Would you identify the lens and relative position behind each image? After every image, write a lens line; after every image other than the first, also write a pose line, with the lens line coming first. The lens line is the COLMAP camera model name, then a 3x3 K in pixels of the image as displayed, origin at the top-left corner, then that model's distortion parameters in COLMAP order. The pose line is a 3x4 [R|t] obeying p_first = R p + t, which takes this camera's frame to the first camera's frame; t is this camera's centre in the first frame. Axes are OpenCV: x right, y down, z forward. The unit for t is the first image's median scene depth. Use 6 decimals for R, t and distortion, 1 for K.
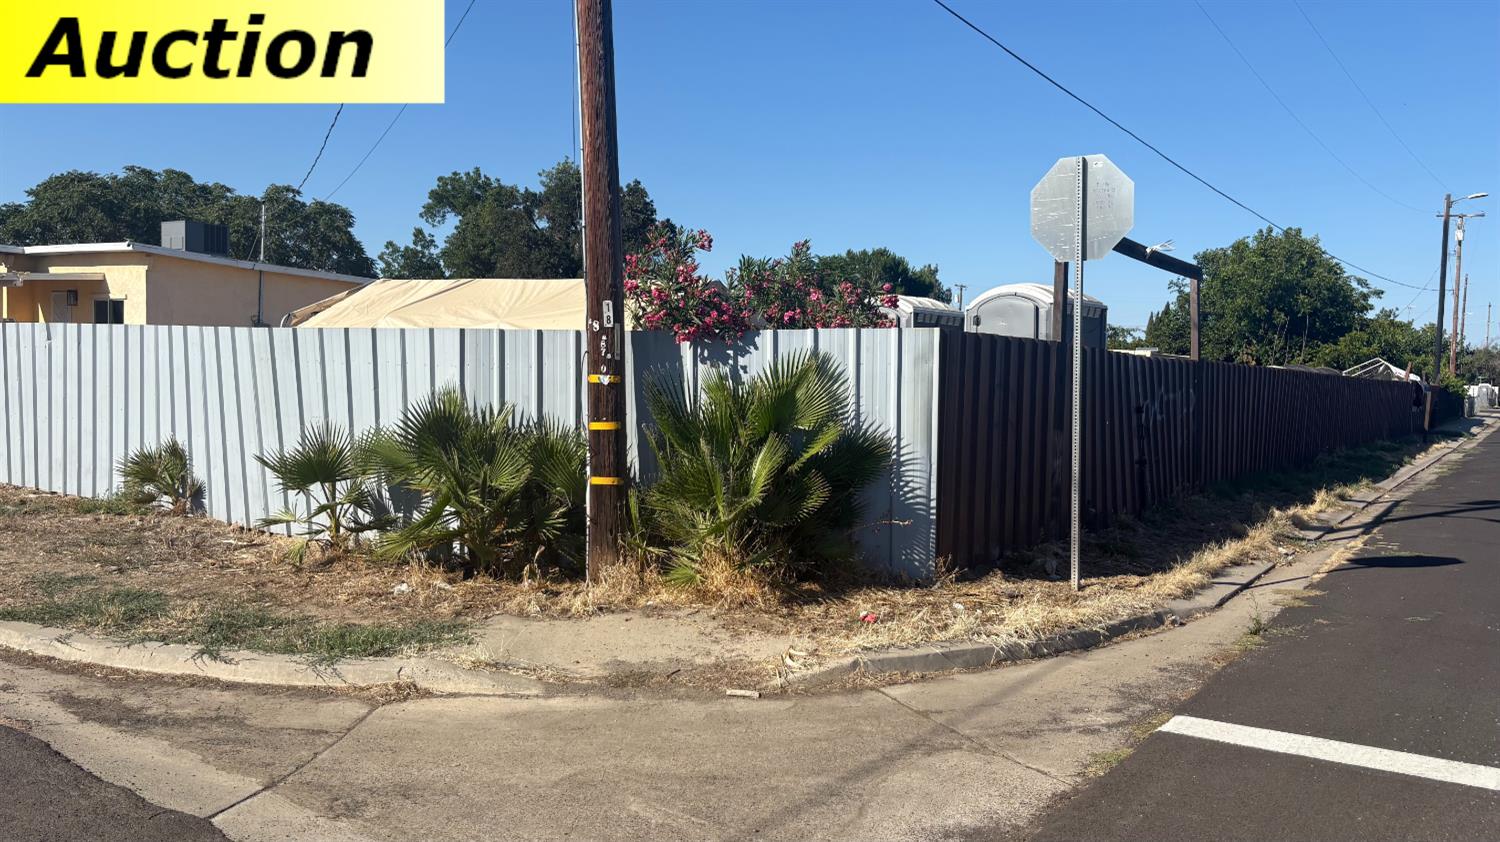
lens RADIAL K [[1140.5, 0, 744.8], [0, 1140.5, 408.4], [0, 0, 1]] dist [0.055548, -0.060635]
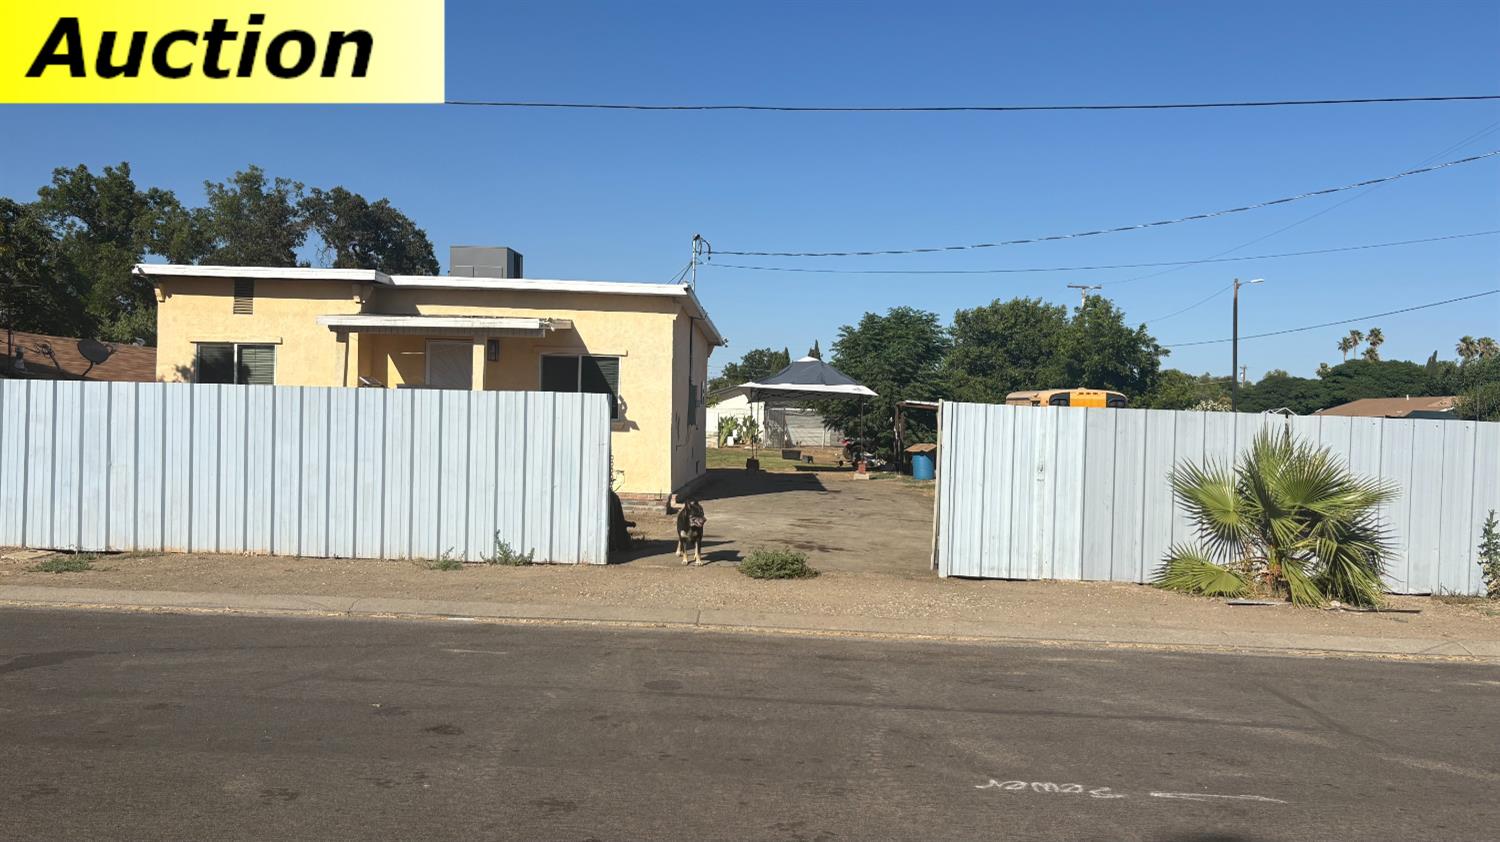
lens RADIAL K [[1140.5, 0, 744.8], [0, 1140.5, 408.4], [0, 0, 1]] dist [0.055548, -0.060635]
pose [[0.853037, -0.008276, 0.521785, -0.799645], [0.023060, 0.999495, -0.021846, -0.038460], [-0.521341, 0.030667, 0.852797, 0.291838]]
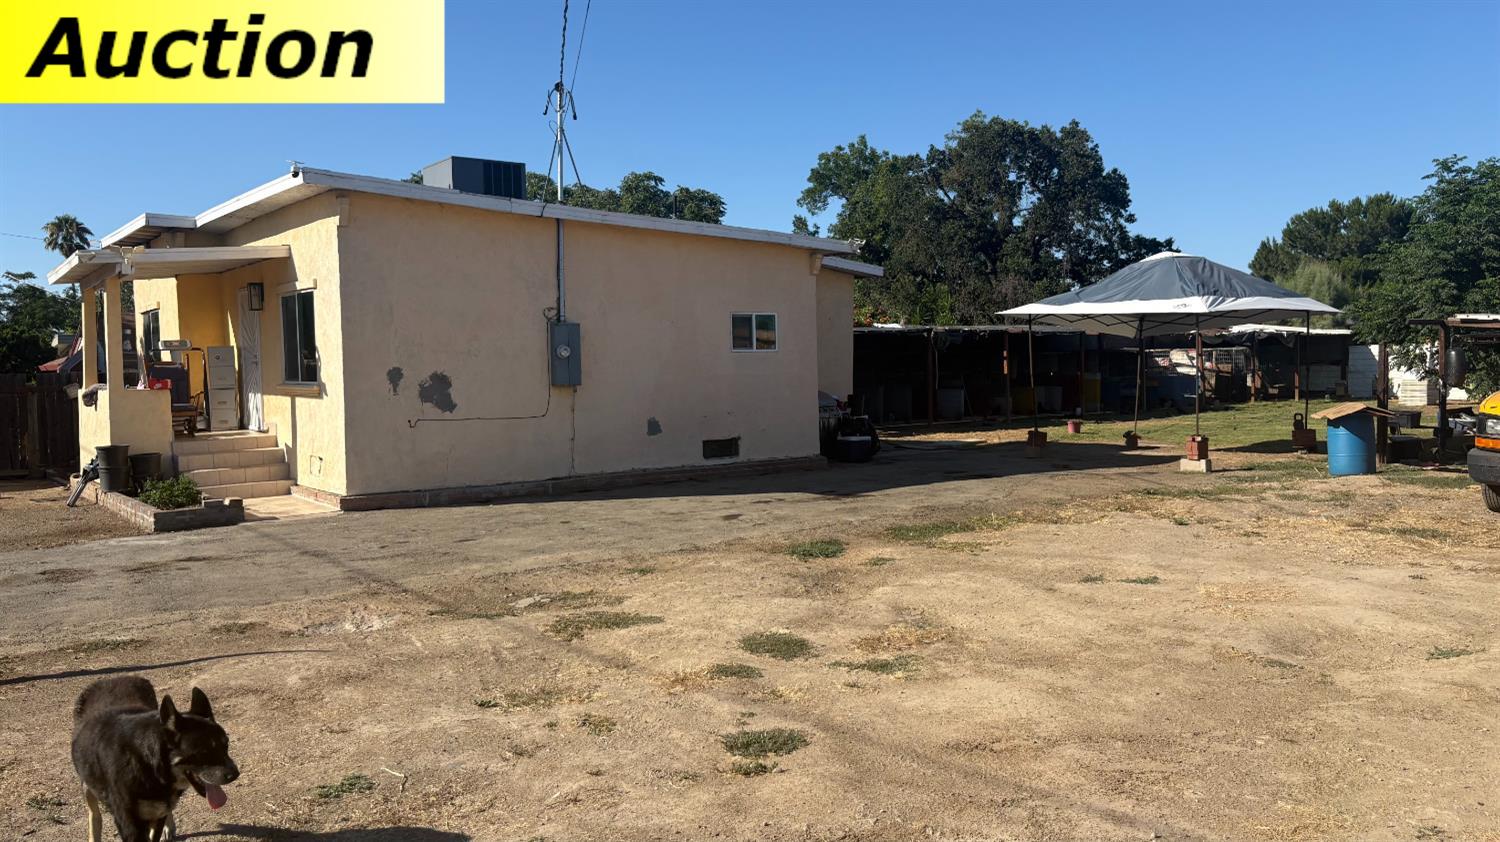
lens RADIAL K [[1140.5, 0, 744.8], [0, 1140.5, 408.4], [0, 0, 1]] dist [0.055548, -0.060635]
pose [[0.950112, -0.038845, -0.309480, -0.184587], [0.037797, 0.999241, -0.009382, -0.027189], [0.309609, -0.002783, 0.950860, 0.530843]]
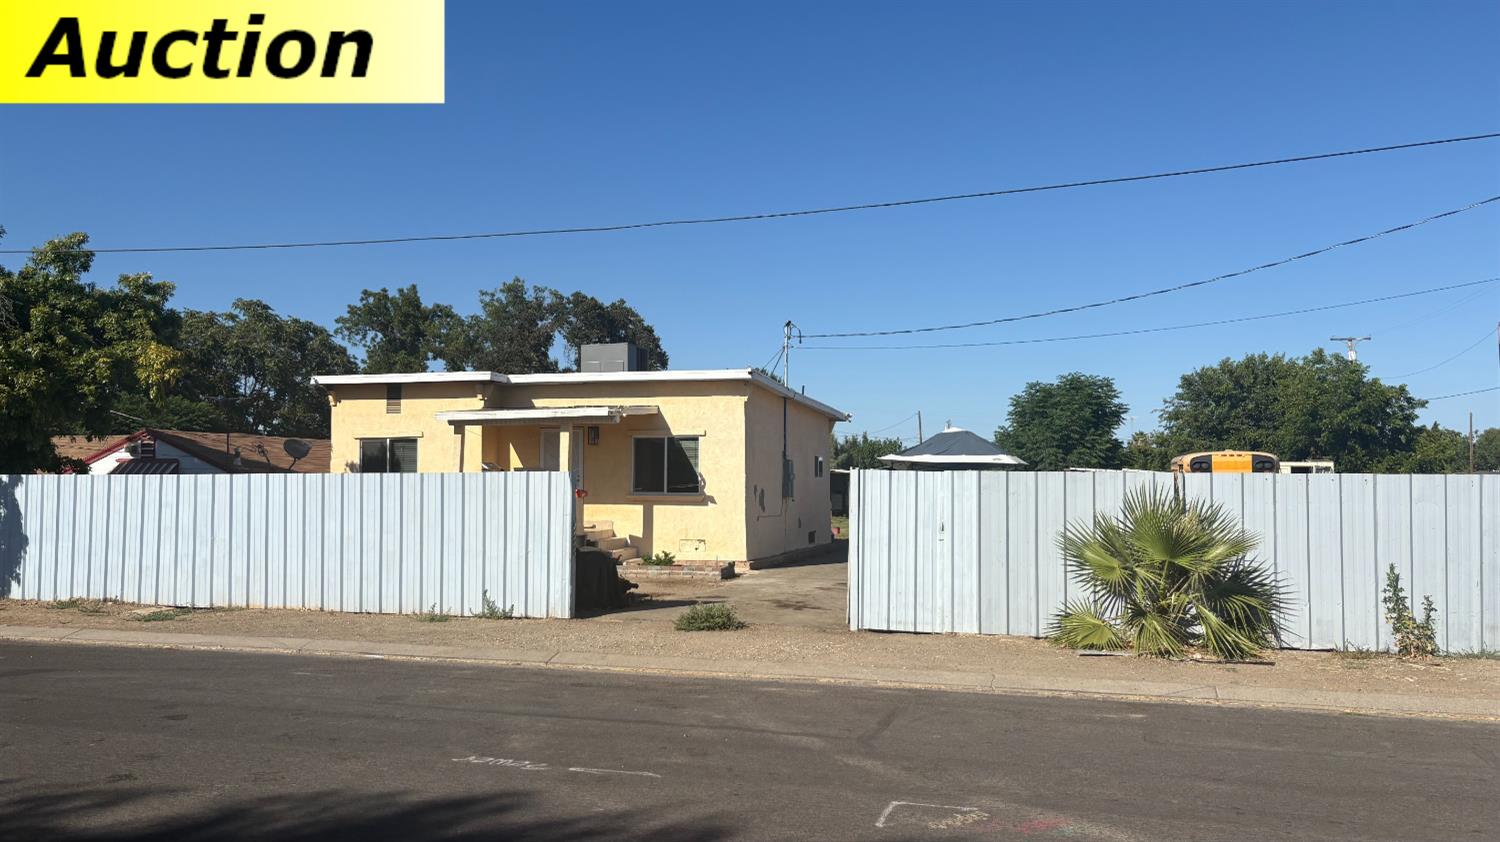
lens RADIAL K [[1129.4, 0, 747.4], [0, 1129.4, 445.7], [0, 0, 1]] dist [0.062587, -0.085544]
pose [[0.955550, -0.023281, 0.293908, -0.693816], [0.044082, 0.996954, -0.064346, -0.030774], [-0.291514, 0.074442, 0.953665, 0.190208]]
